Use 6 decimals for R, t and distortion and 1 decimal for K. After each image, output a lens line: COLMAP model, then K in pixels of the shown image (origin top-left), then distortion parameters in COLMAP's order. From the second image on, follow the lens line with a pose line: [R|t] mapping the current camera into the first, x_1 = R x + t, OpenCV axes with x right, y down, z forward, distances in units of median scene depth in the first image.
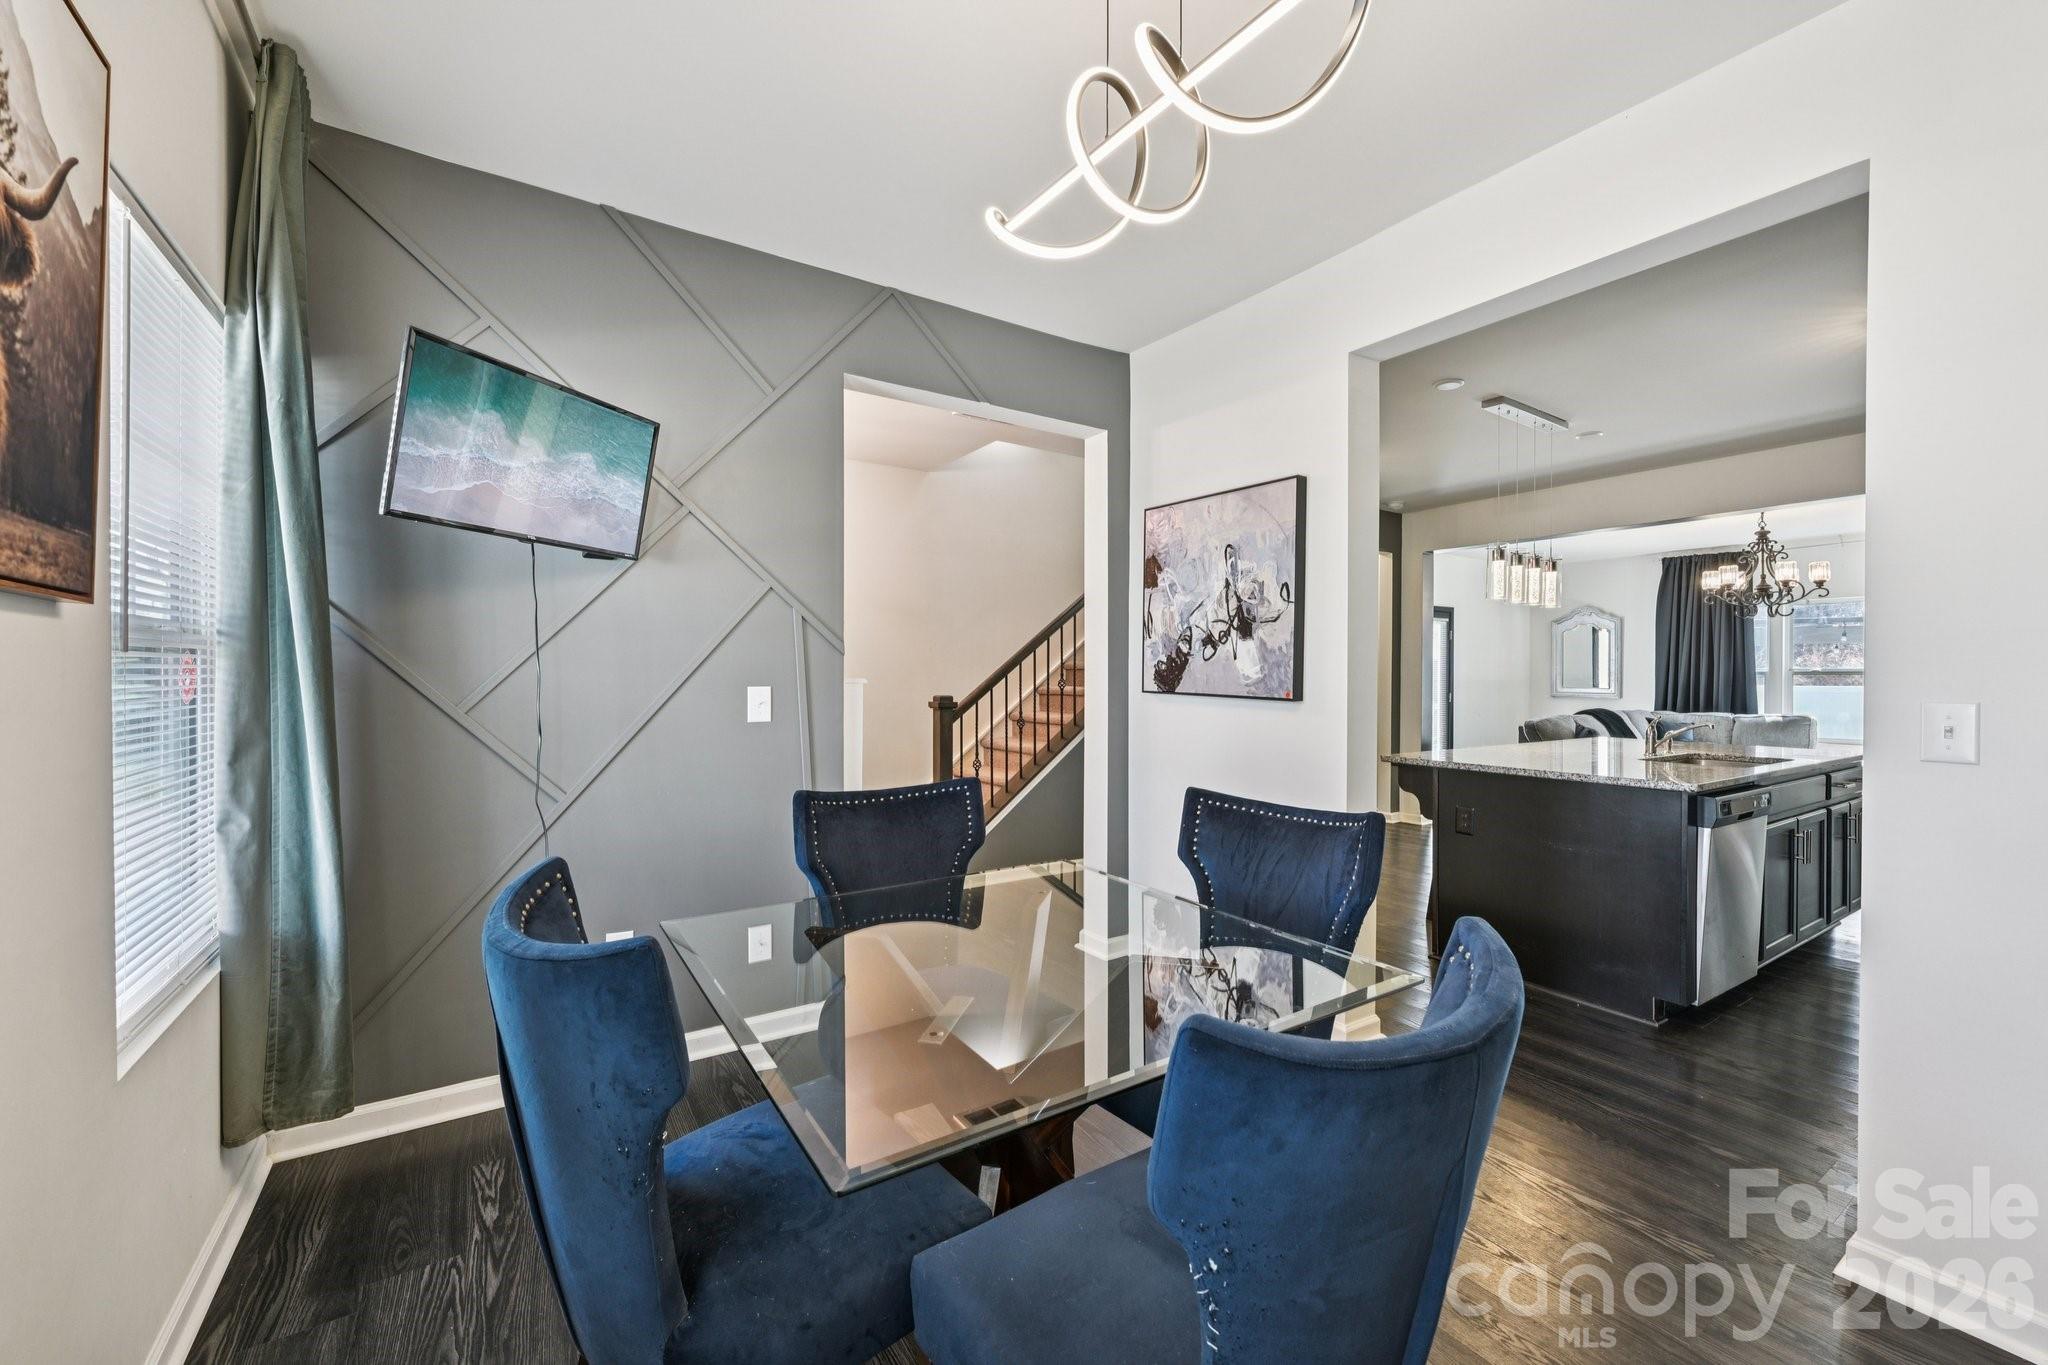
lens RADIAL K [[804.7, 0, 1016.5], [0, 804.7, 676.9], [0, 0, 1]] dist [0.000258, 0.000384]
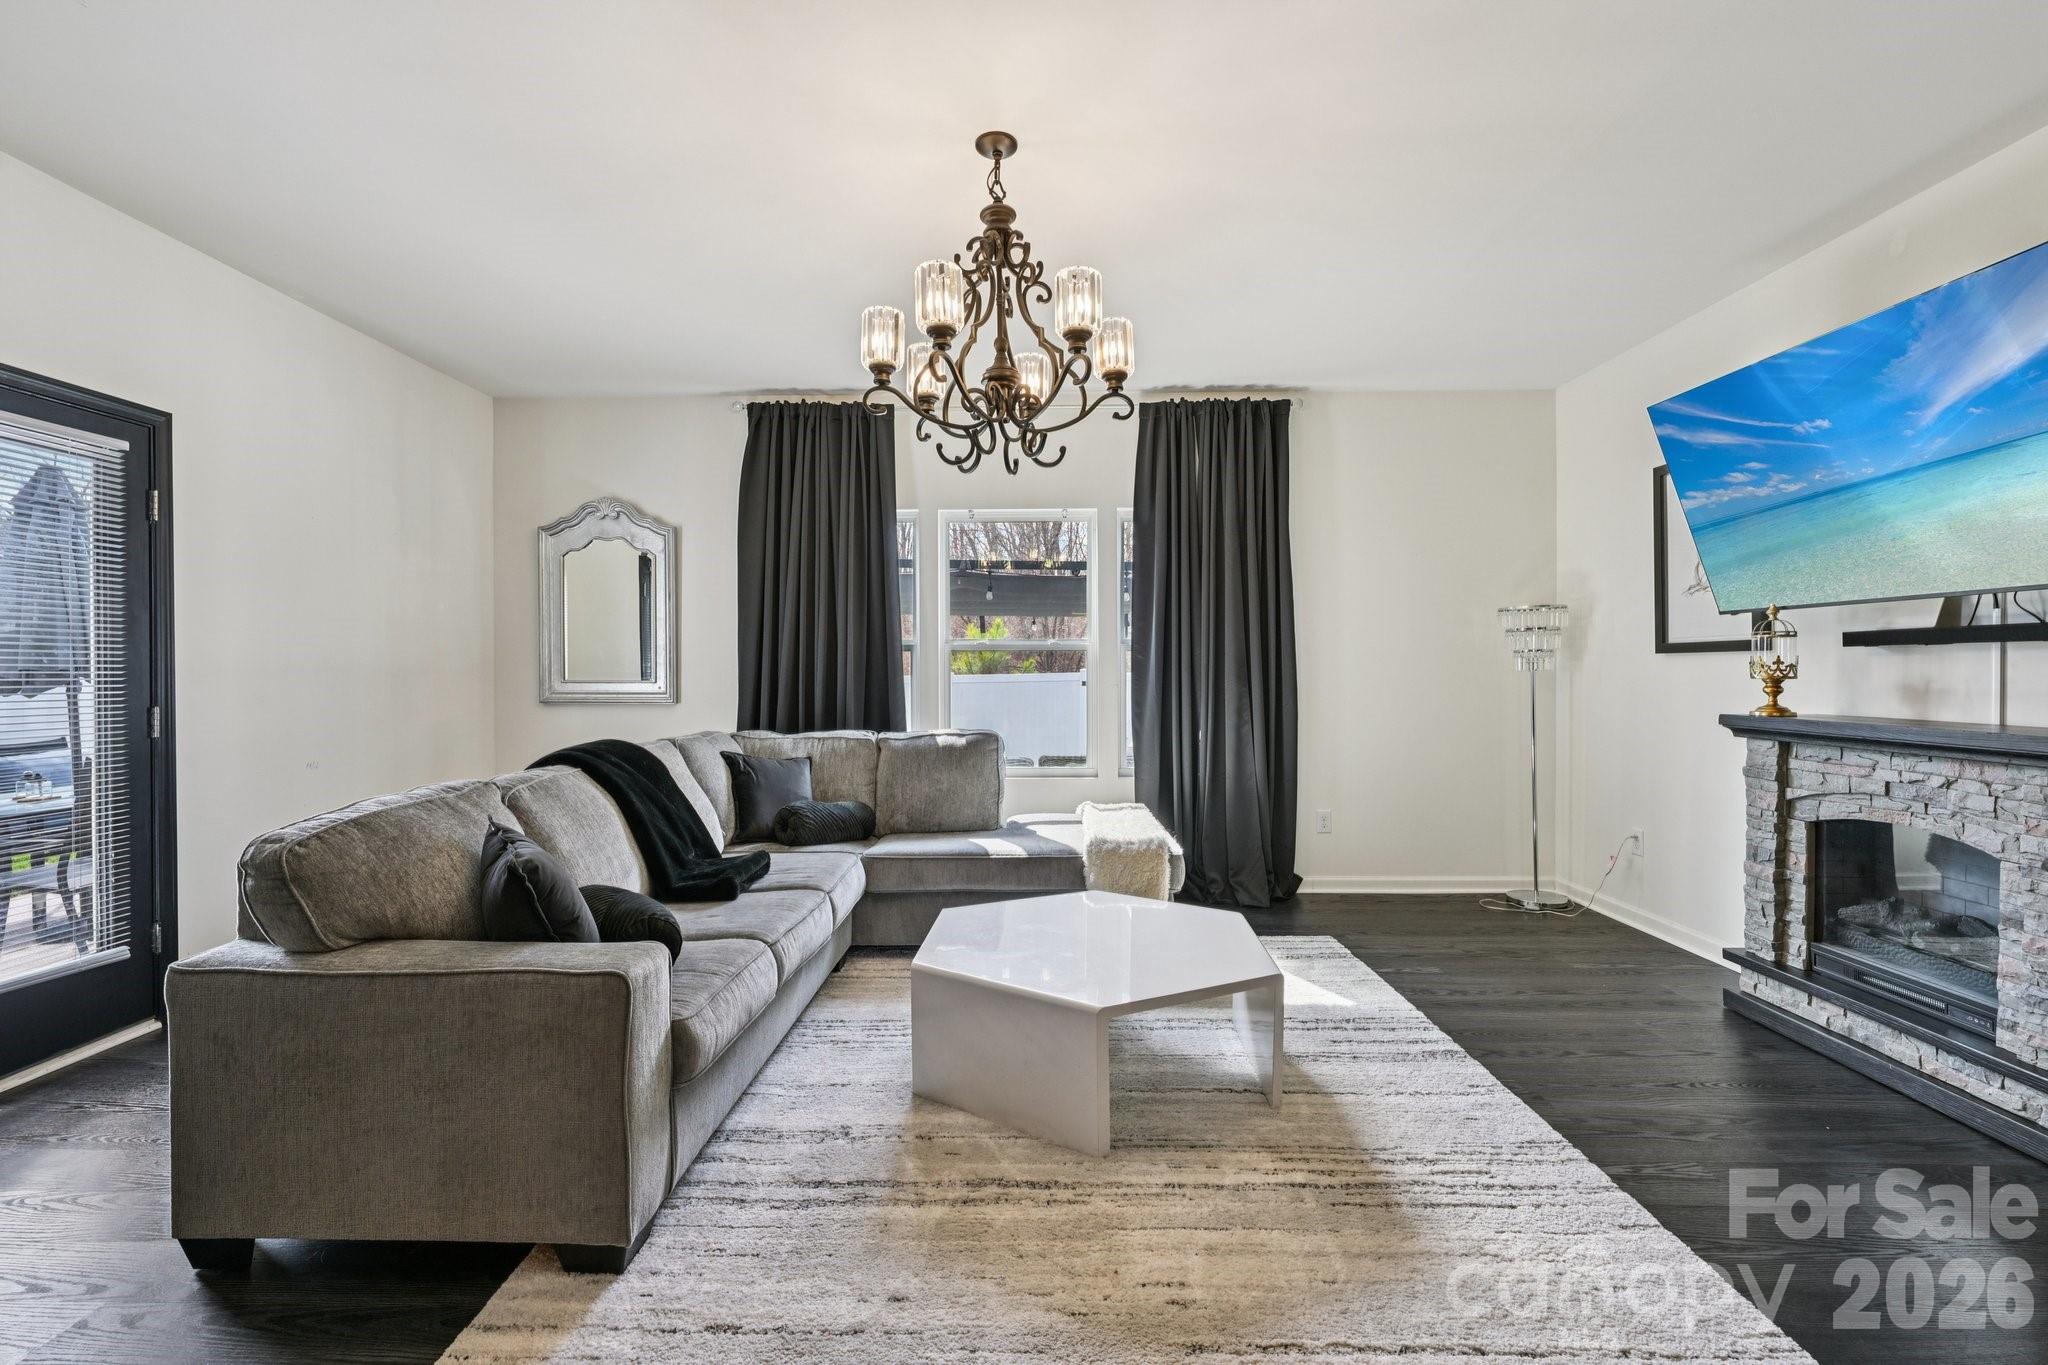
lens RADIAL K [[884.7, 0, 1016.4], [0, 884.7, 679.6], [0, 0, 1]] dist [0.001038, -0.000725]
pose [[0.558164, -0.011064, 0.829657, 0.634166], [0.007797, 0.999937, 0.008089, 0.012583], [-0.829694, 0.001954, 0.558215, 0.803709]]
